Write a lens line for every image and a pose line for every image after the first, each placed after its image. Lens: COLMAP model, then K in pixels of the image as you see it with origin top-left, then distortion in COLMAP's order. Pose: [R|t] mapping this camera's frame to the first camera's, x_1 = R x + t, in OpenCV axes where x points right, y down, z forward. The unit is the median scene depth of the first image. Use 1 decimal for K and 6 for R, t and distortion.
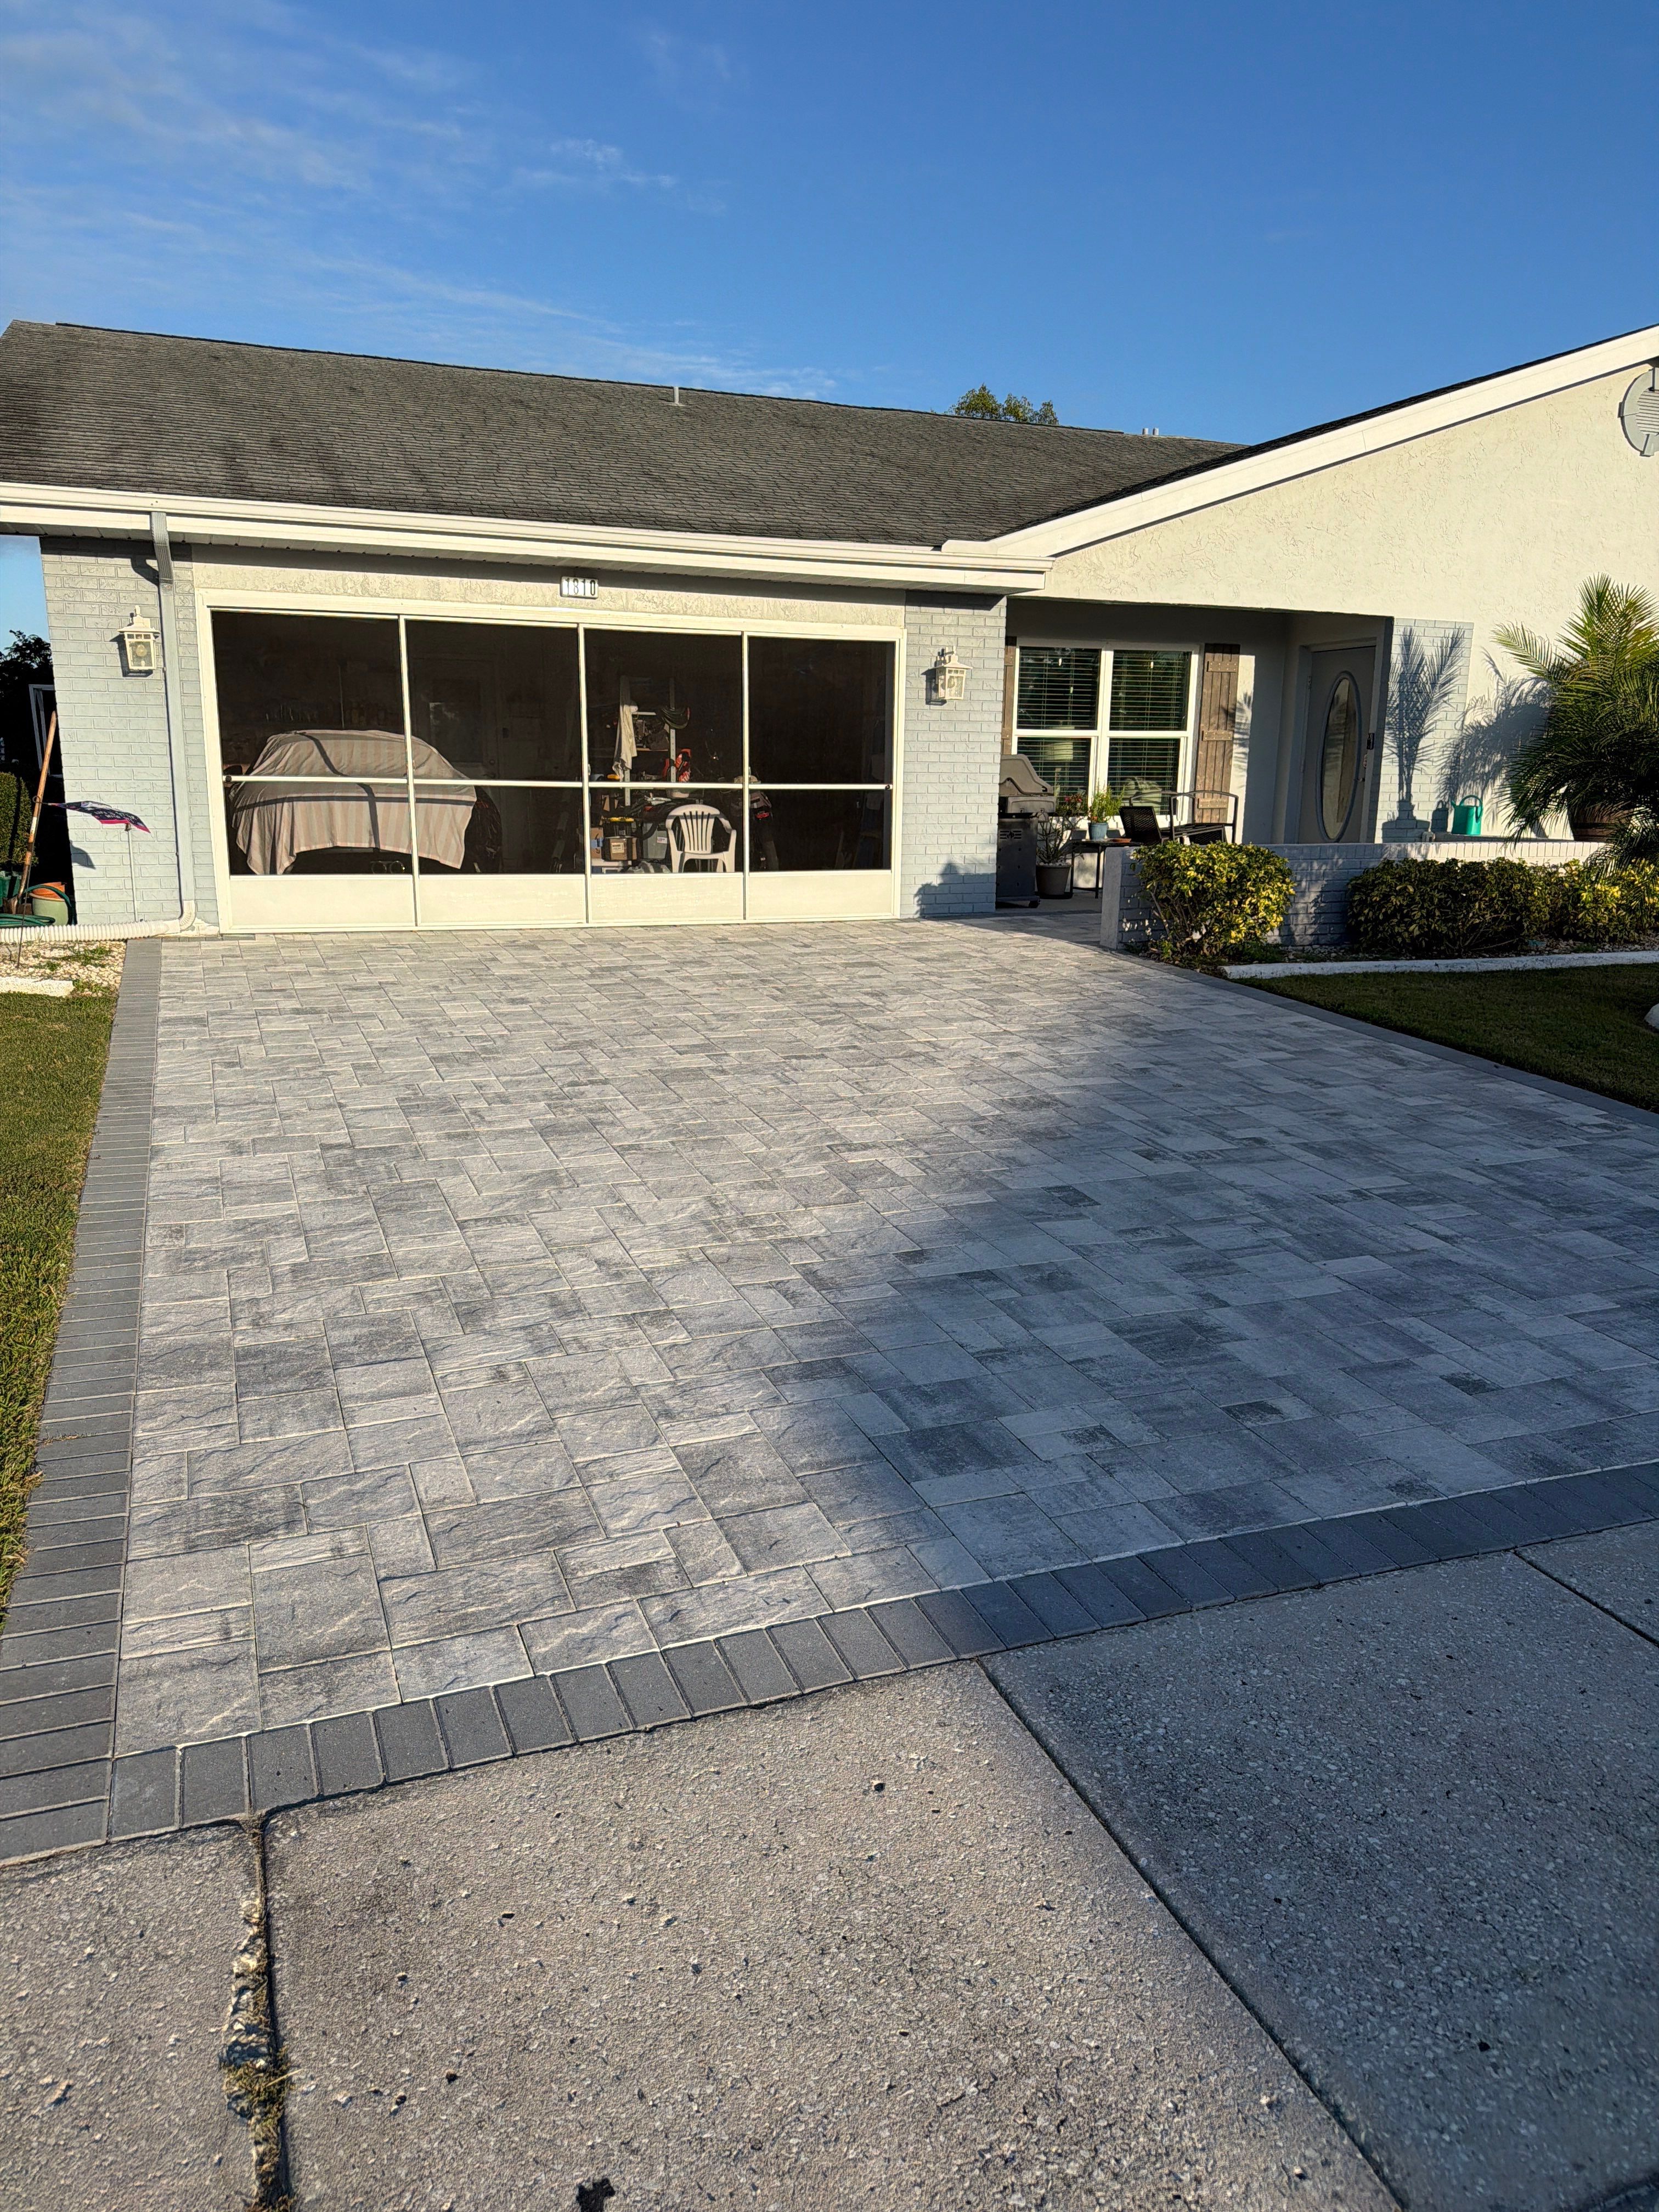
lens RADIAL K [[1538.3, 0, 823.5], [0, 1538.3, 1096.8], [0, 0, 1]] dist [0.184178, -0.385885]
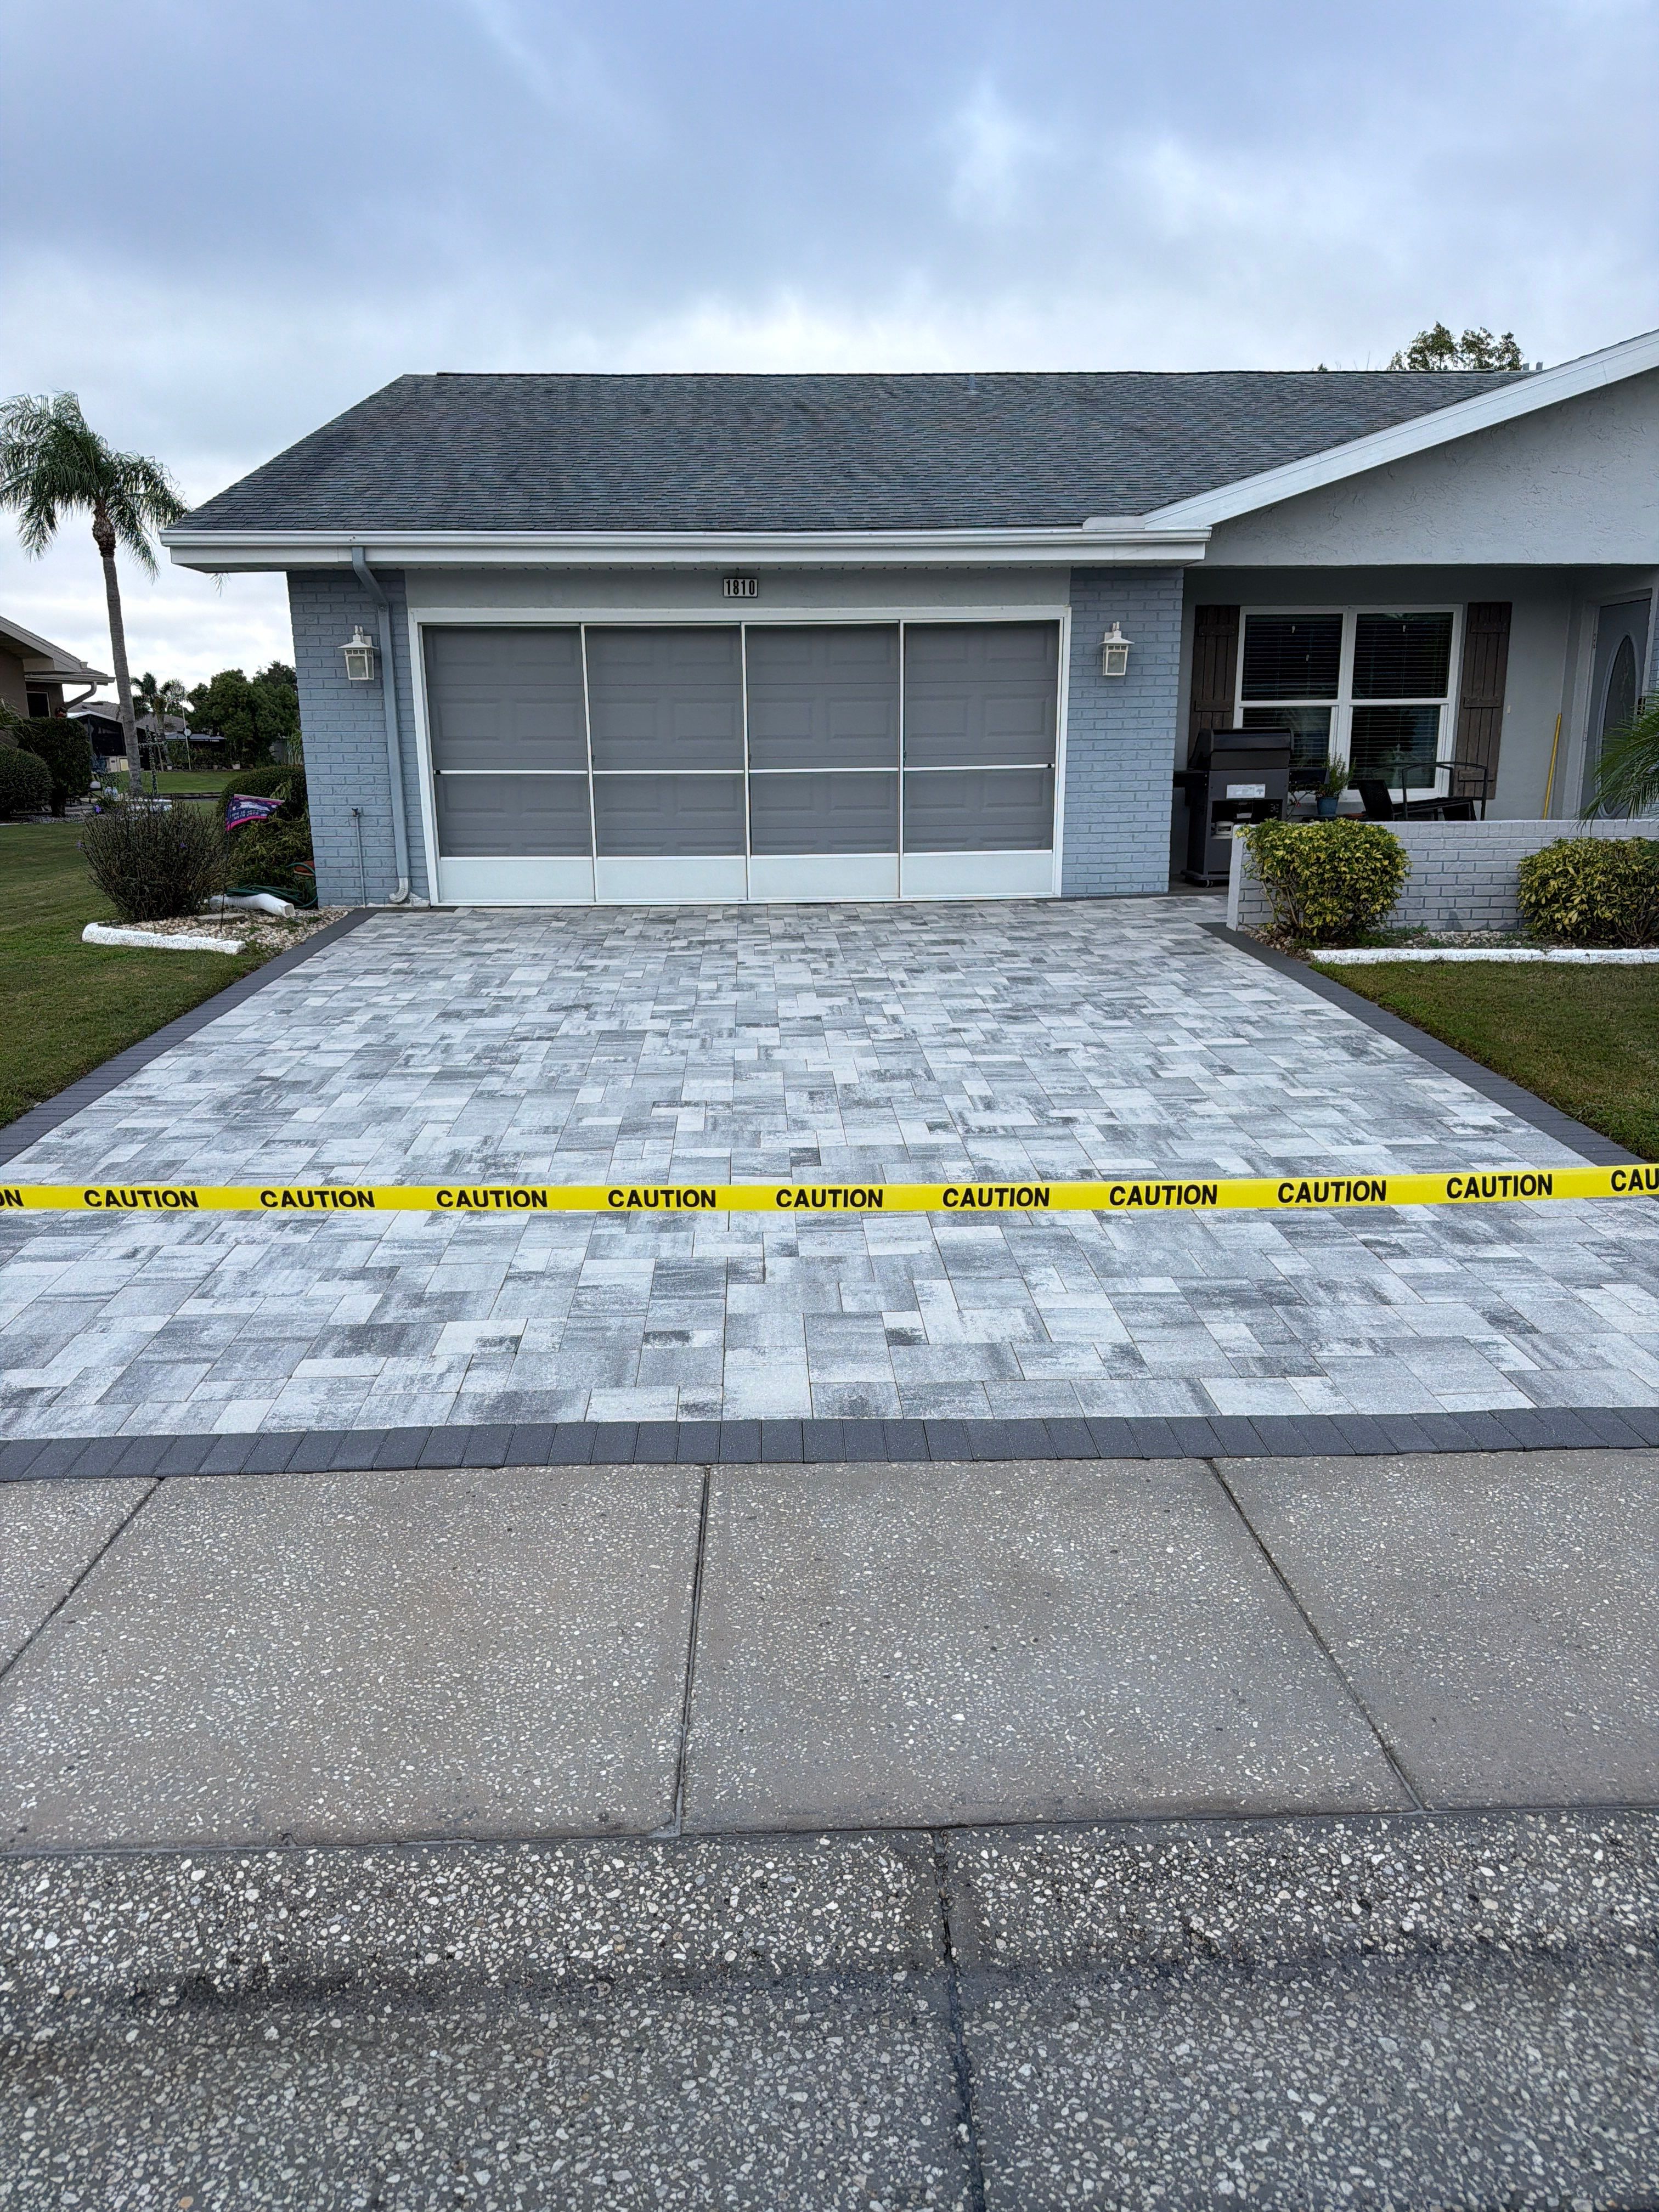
lens RADIAL K [[1547.1, 0, 818.6], [0, 1547.1, 1103.7], [0, 0, 1]] dist [0.154040, -0.282809]
pose [[0.942650, 0.053906, -0.329400, 0.518290], [-0.048057, 0.998509, 0.025878, -0.000972], [0.330304, -0.008564, 0.943836, -0.012947]]
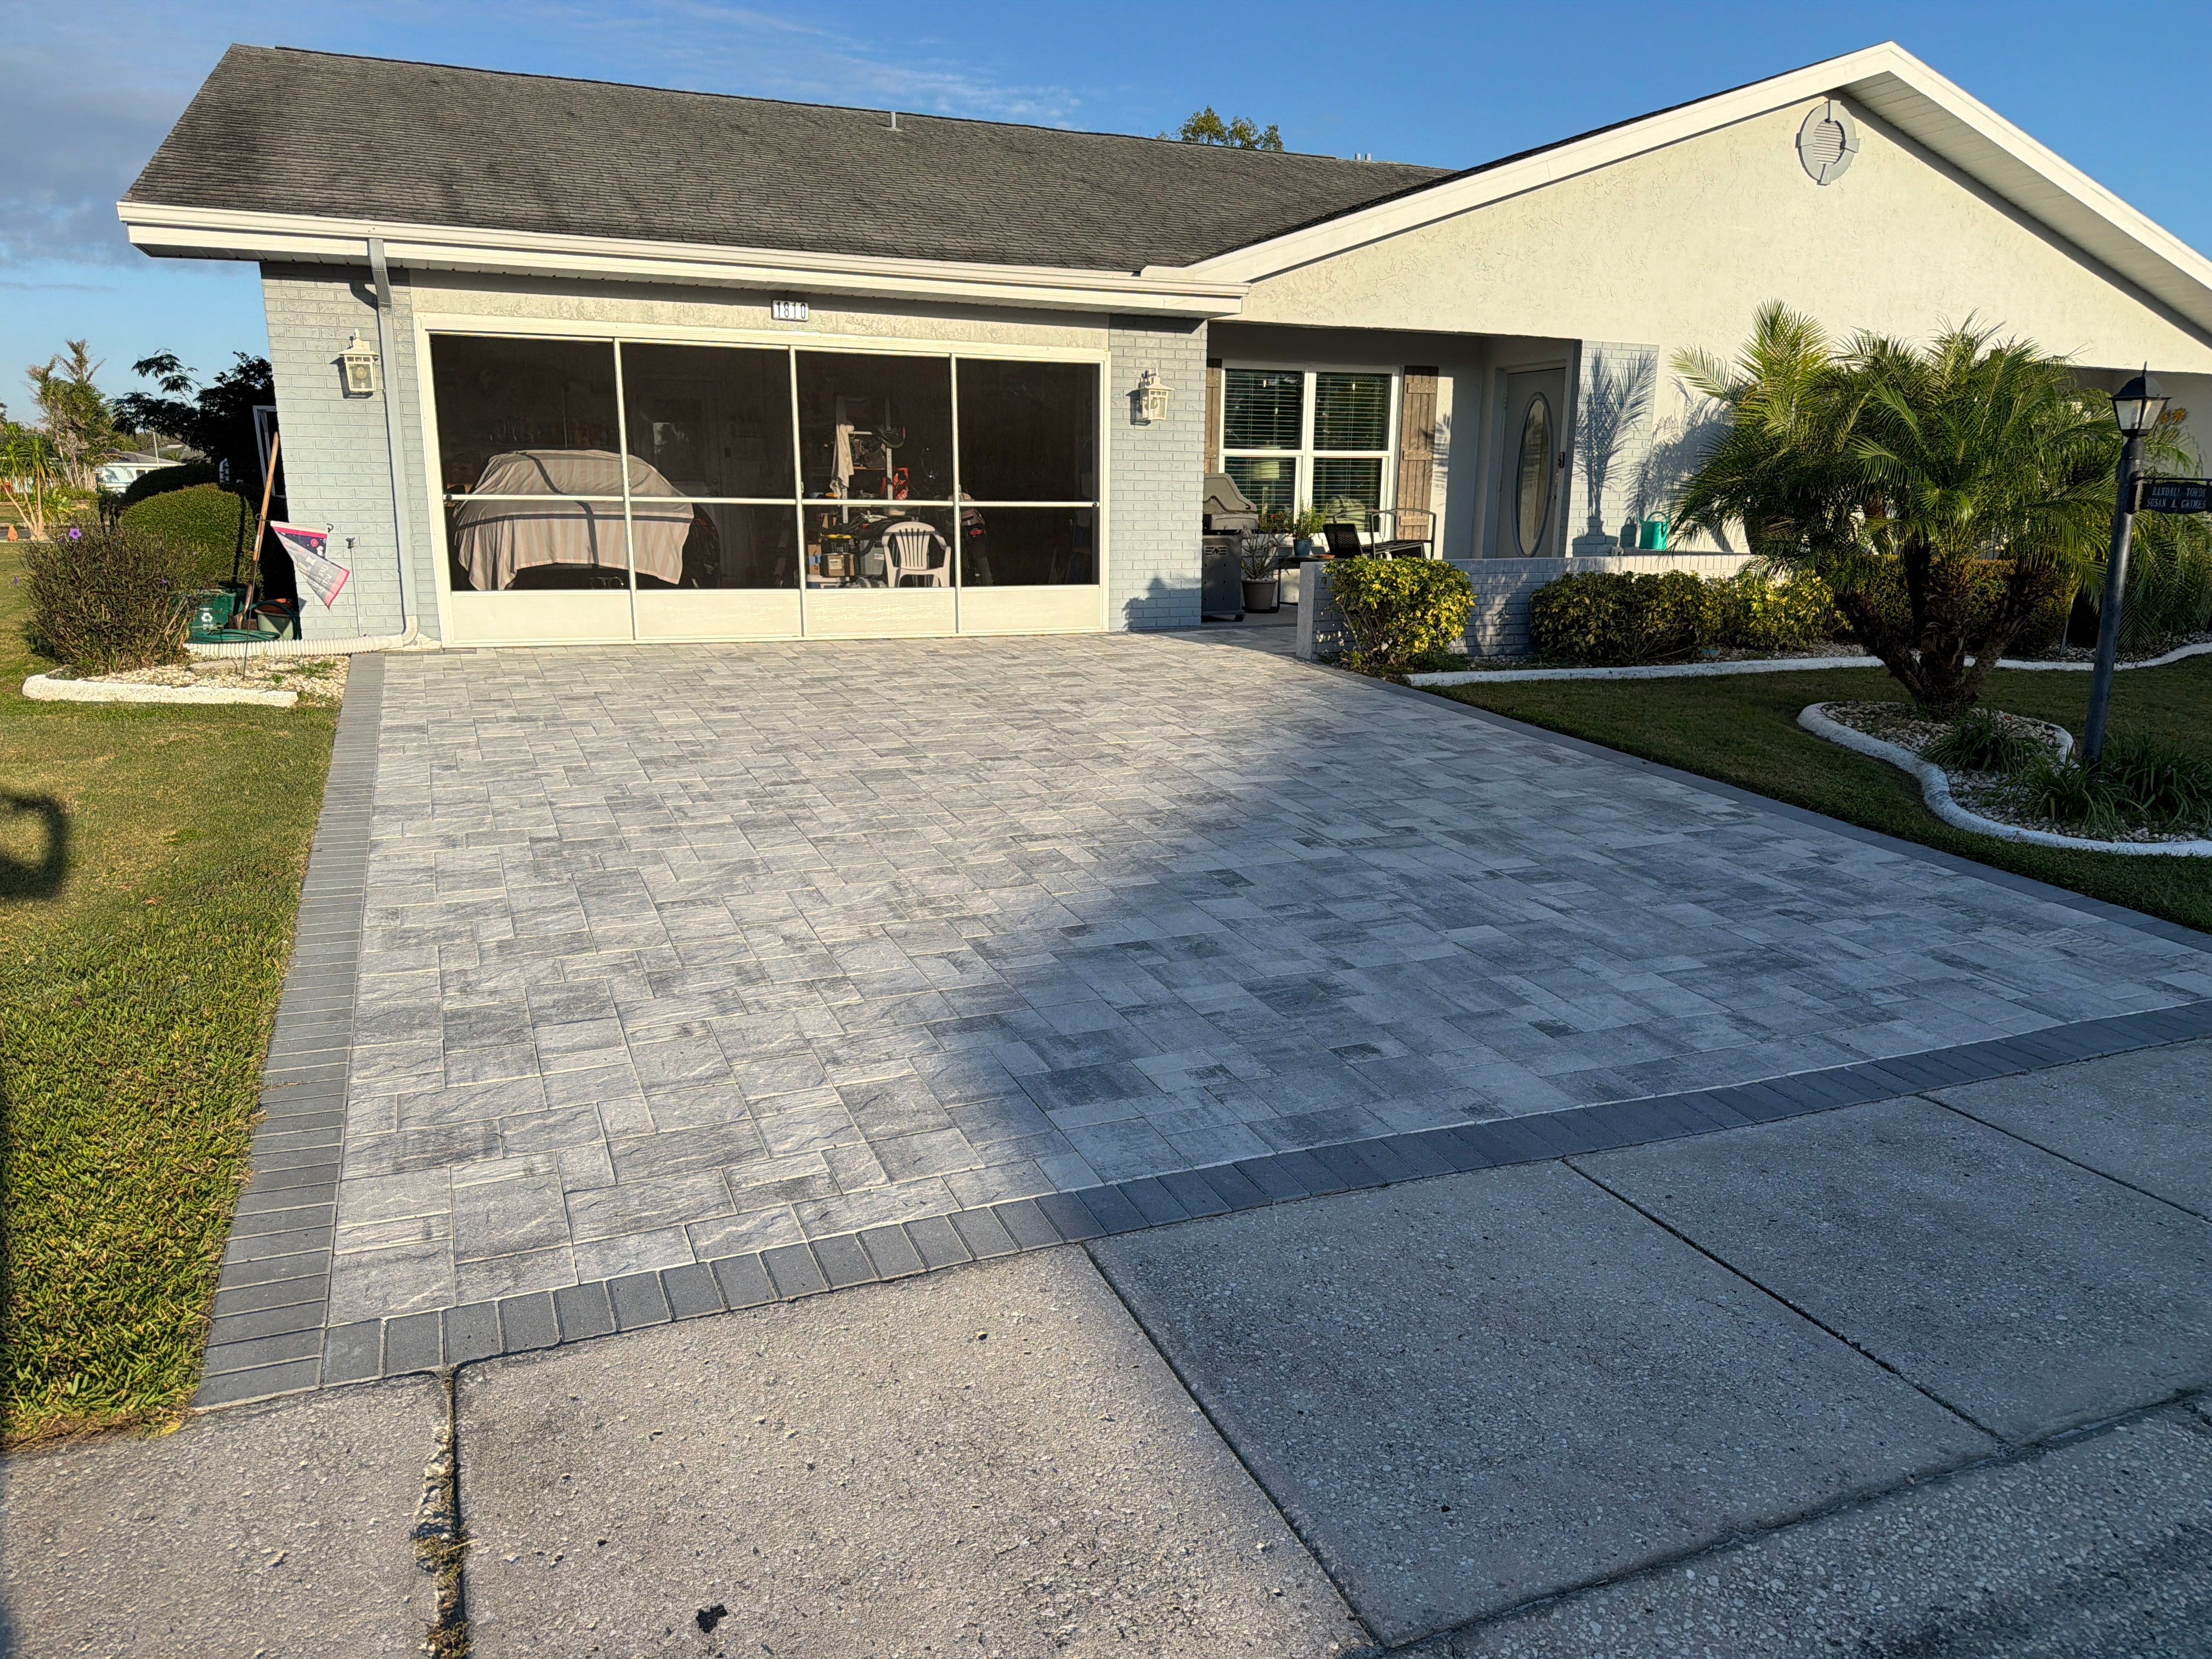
lens RADIAL K [[1538.3, 0, 1111.9], [0, 1538.3, 836.7], [0, 0, 1]] dist [0.184178, -0.385885]
pose [[0.999584, -0.008786, 0.027468, 0.047396], [0.008466, 0.999896, 0.011714, 0.021396], [-0.027568, -0.011477, 0.999554, -0.083017]]
